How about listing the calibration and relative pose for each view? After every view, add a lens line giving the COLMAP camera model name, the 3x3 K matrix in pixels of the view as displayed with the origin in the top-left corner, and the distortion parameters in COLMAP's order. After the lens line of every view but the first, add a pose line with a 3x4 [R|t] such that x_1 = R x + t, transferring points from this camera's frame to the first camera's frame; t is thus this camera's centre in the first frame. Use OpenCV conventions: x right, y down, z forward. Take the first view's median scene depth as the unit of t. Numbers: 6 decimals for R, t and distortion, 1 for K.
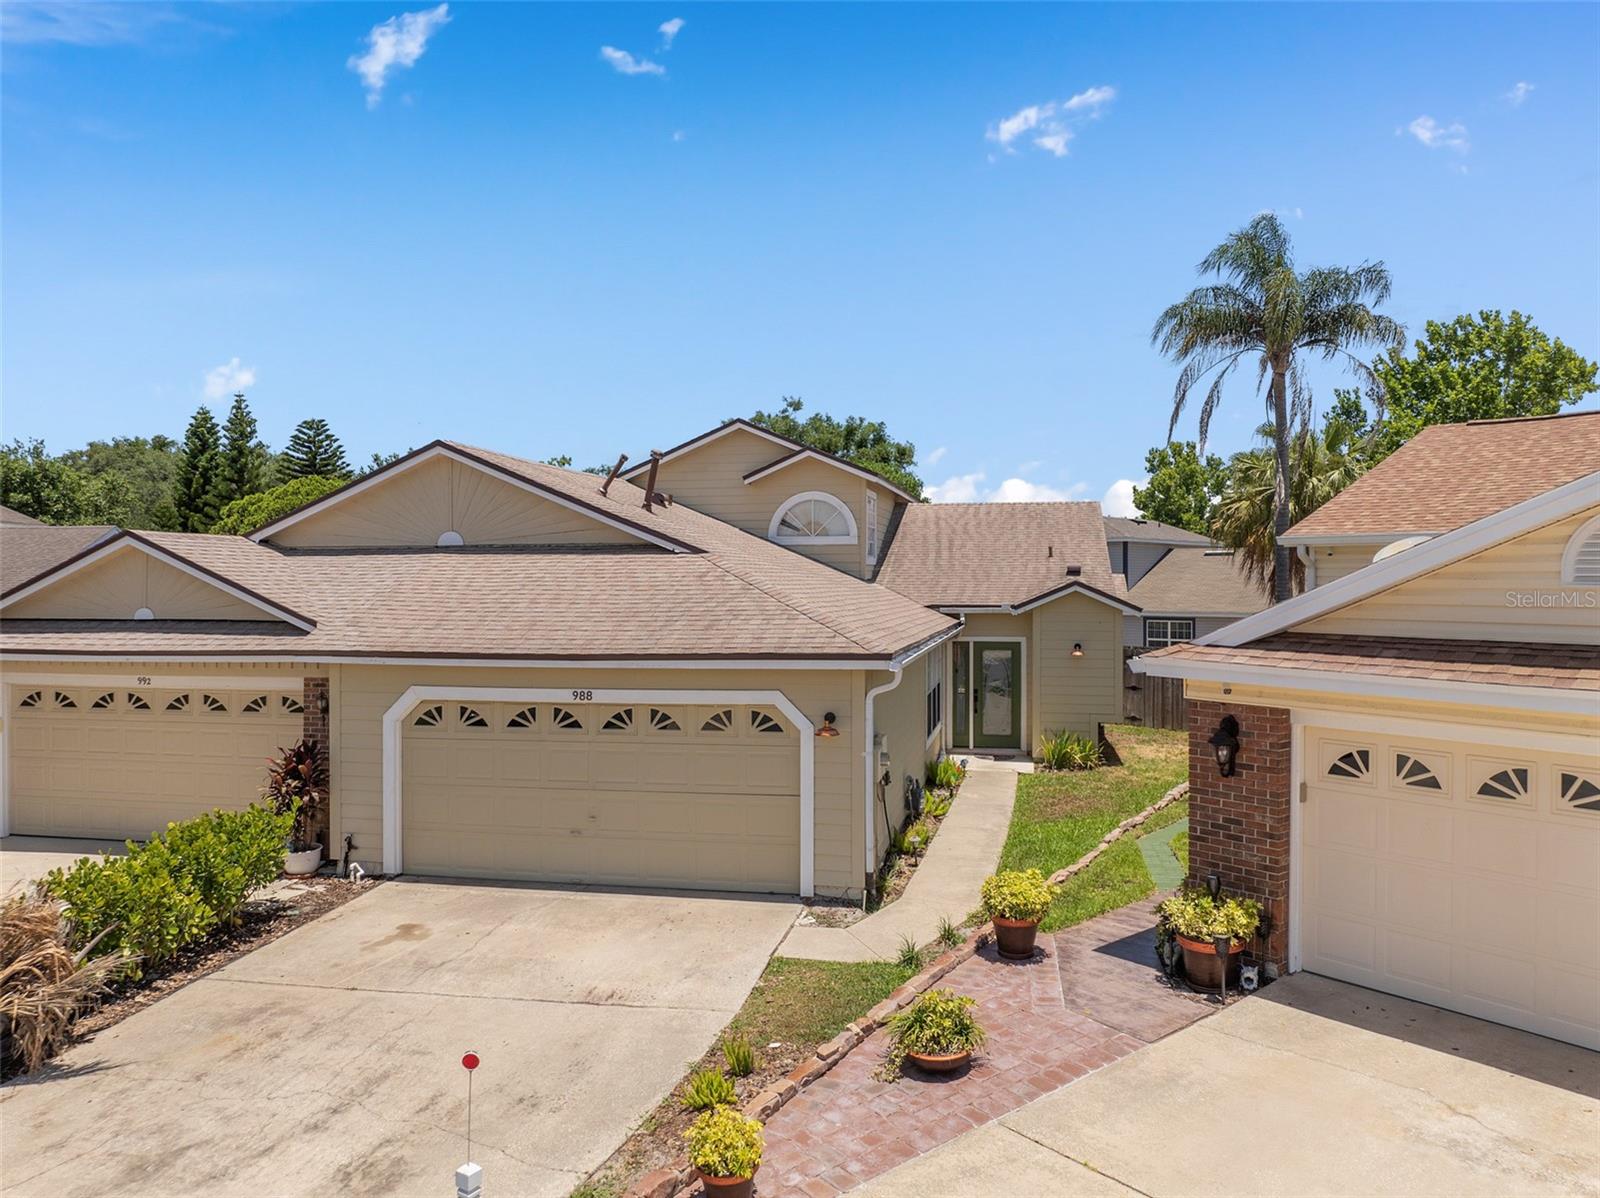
lens RADIAL K [[1127.5, 0, 797.0], [0, 1127.5, 575.2], [0, 0, 1]] dist [-0.029878, -0.005133]
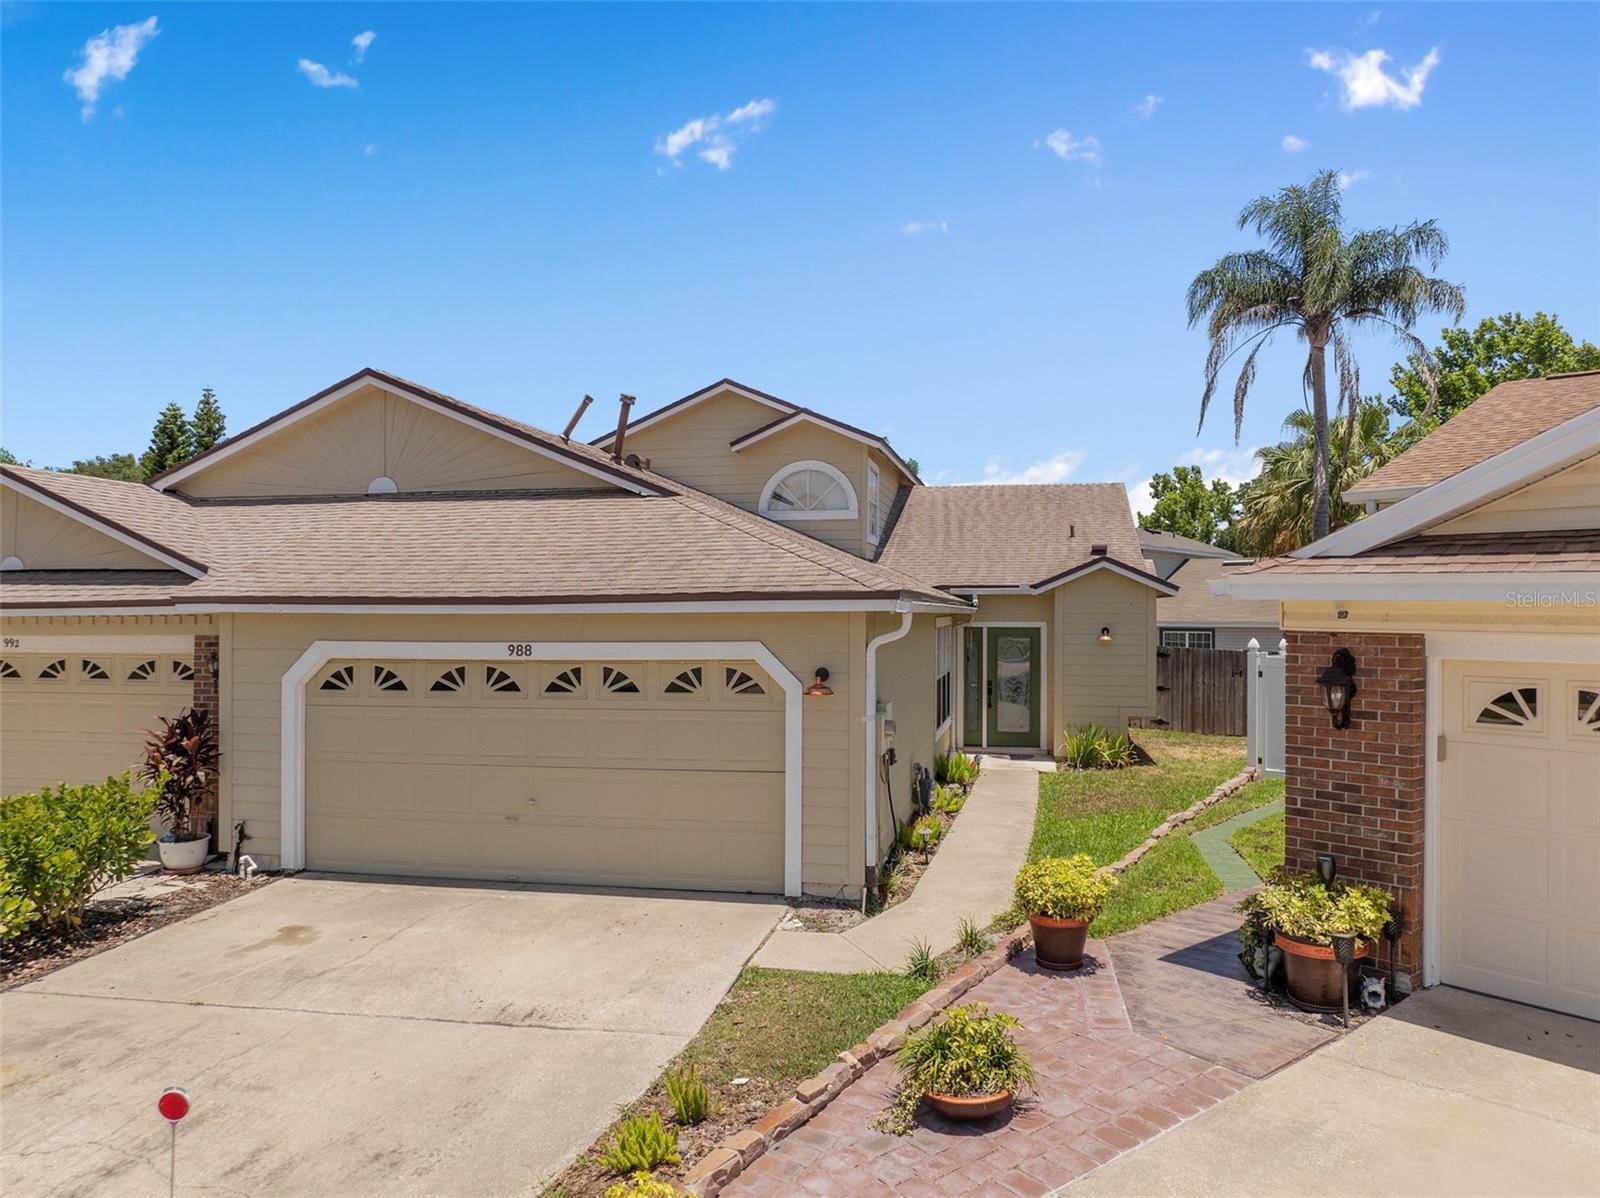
lens RADIAL K [[1128.6, 0, 800.0], [0, 1128.6, 599.0], [0, 0, 1]] dist [-0.047247, 0.024247]
pose [[0.999988, 0.004533, 0.002036, 0.011355], [-0.004515, 0.999952, -0.008657, 0.079150], [-0.002075, 0.008647, 0.999960, 0.190635]]
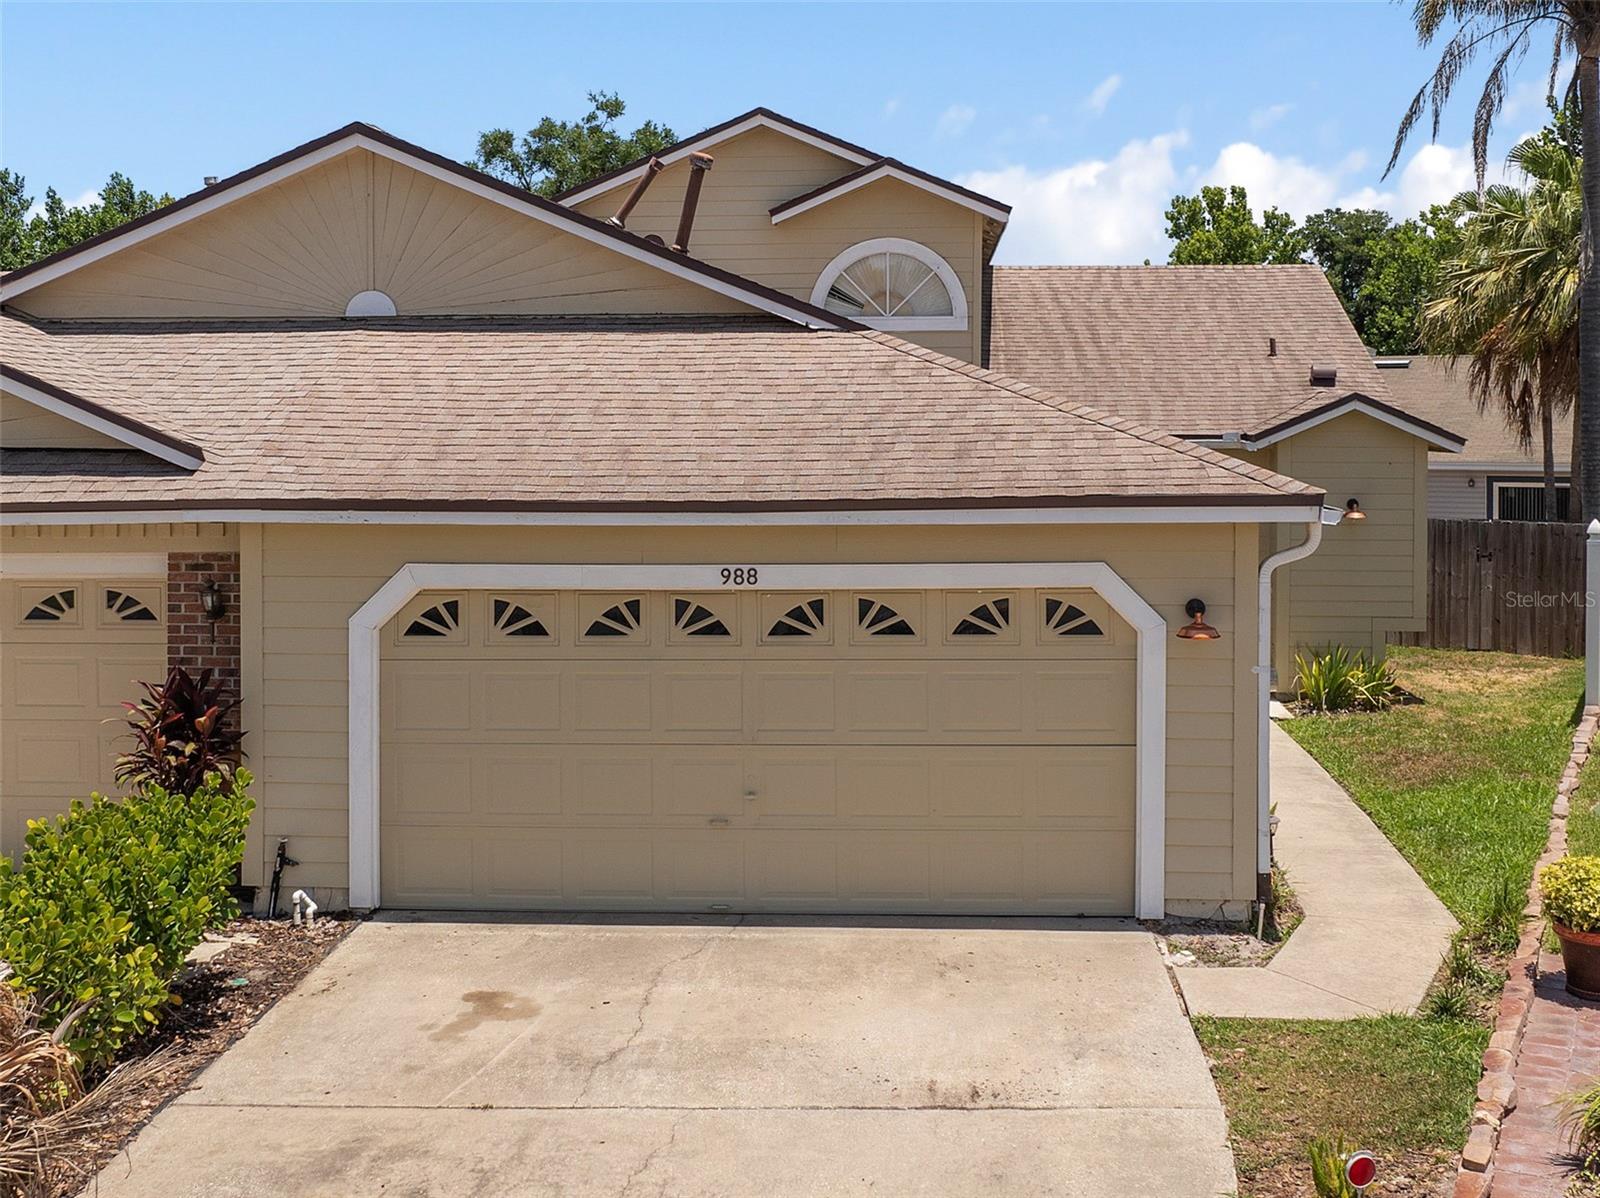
lens RADIAL K [[1943.4, 0, 778.4], [0, 1943.4, 451.4], [0, 0, 1]] dist [-0.014426, -0.048175]
pose [[0.991383, -0.000904, 0.130995, -0.310560], [-0.001651, 0.999811, 0.019395, 0.027365], [-0.130987, -0.019444, 0.991193, 0.044866]]
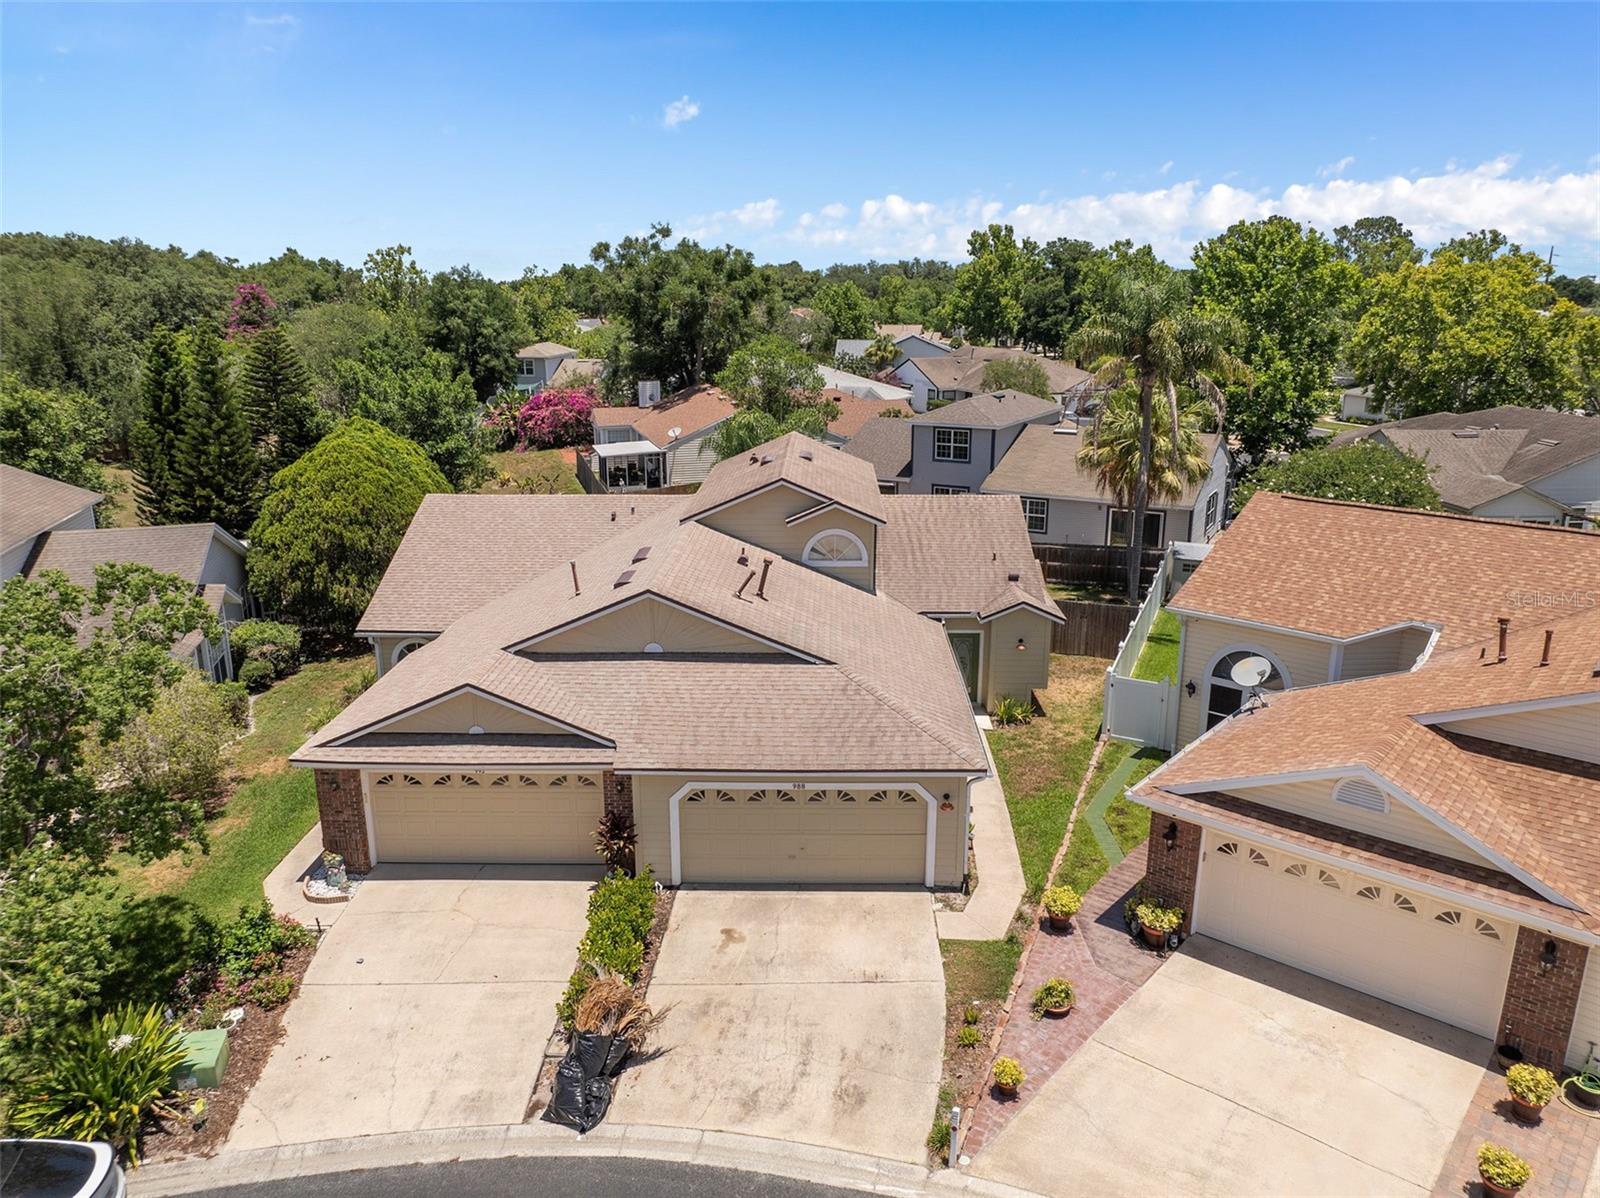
lens RADIAL K [[1127.5, 0, 797.0], [0, 1127.5, 575.2], [0, 0, 1]] dist [-0.029878, -0.005133]
pose [[0.983686, -0.045105, 0.174147, -0.497241], [0.000761, 0.969092, 0.246700, -0.651629], [-0.179891, -0.242543, 0.953316, -0.573555]]
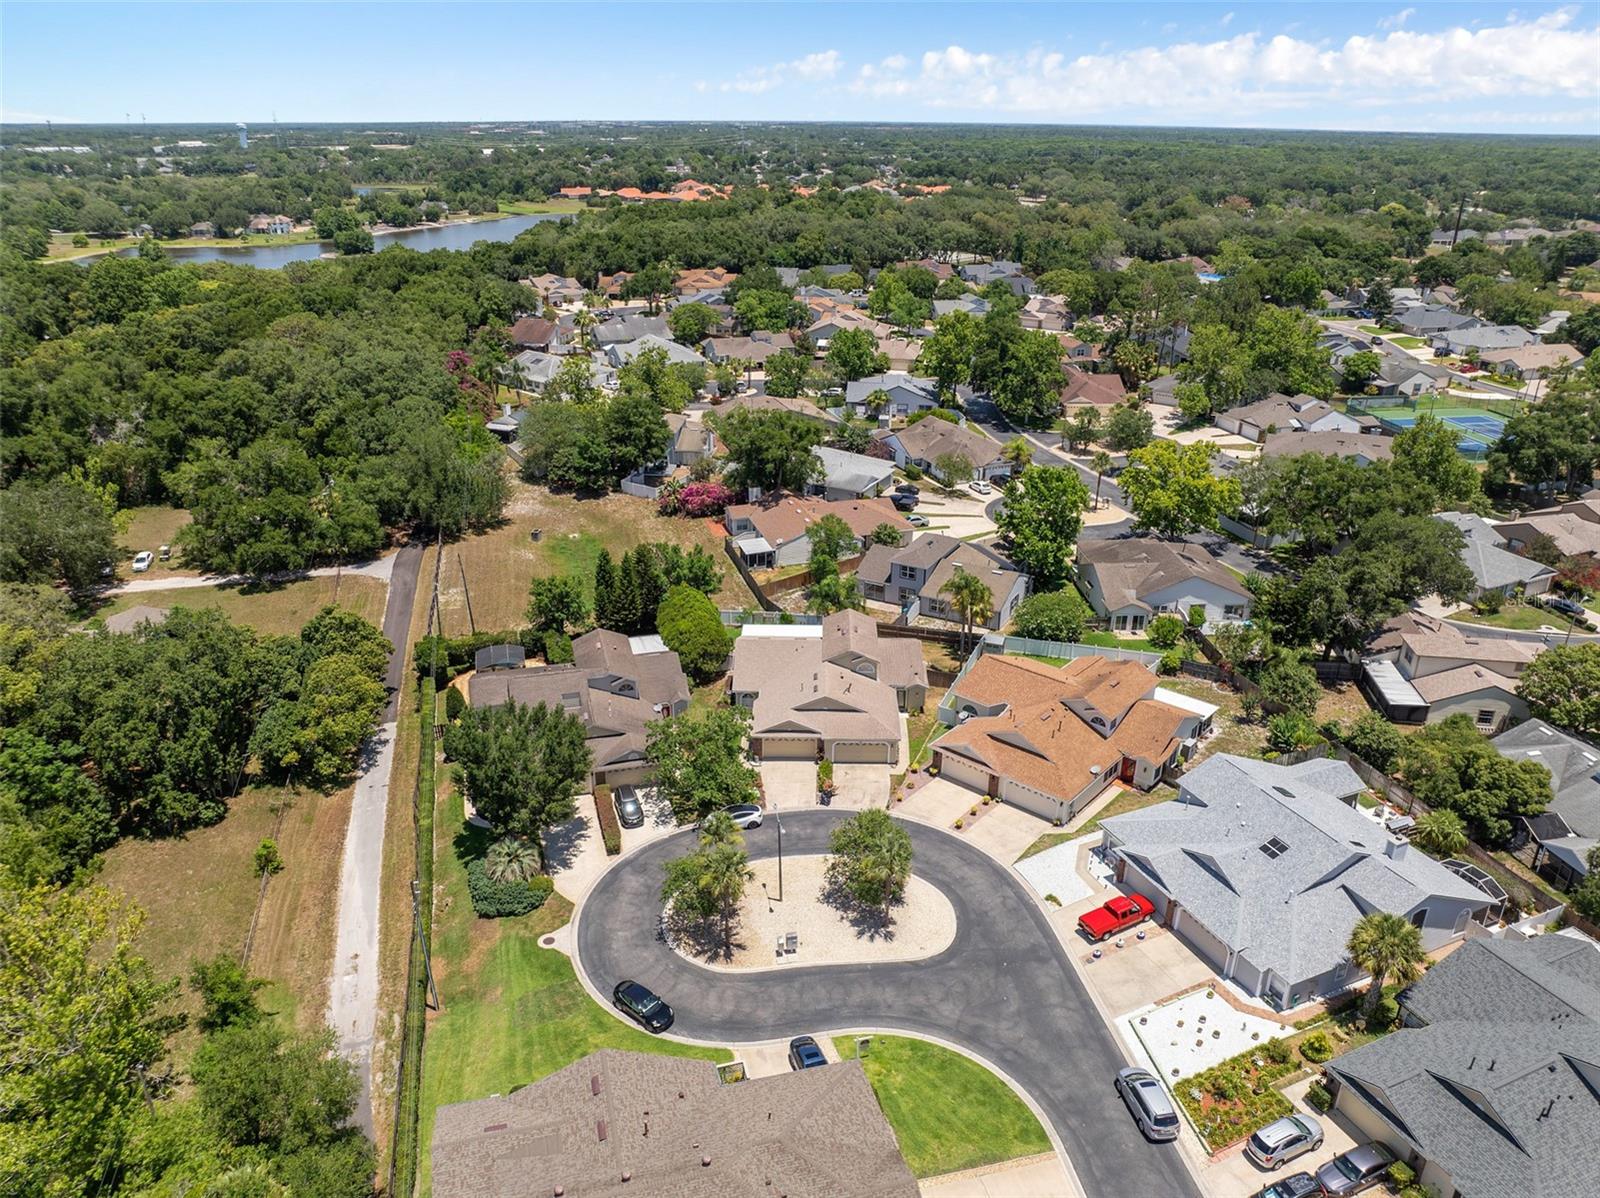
lens RADIAL K [[1128.6, 0, 800.0], [0, 1128.6, 599.0], [0, 0, 1]] dist [-0.047247, 0.024247]
pose [[0.981668, -0.065827, 0.178870, -2.037475], [-0.010981, 0.917374, 0.397874, -4.117854], [-0.190282, -0.392545, 0.899834, -5.870888]]
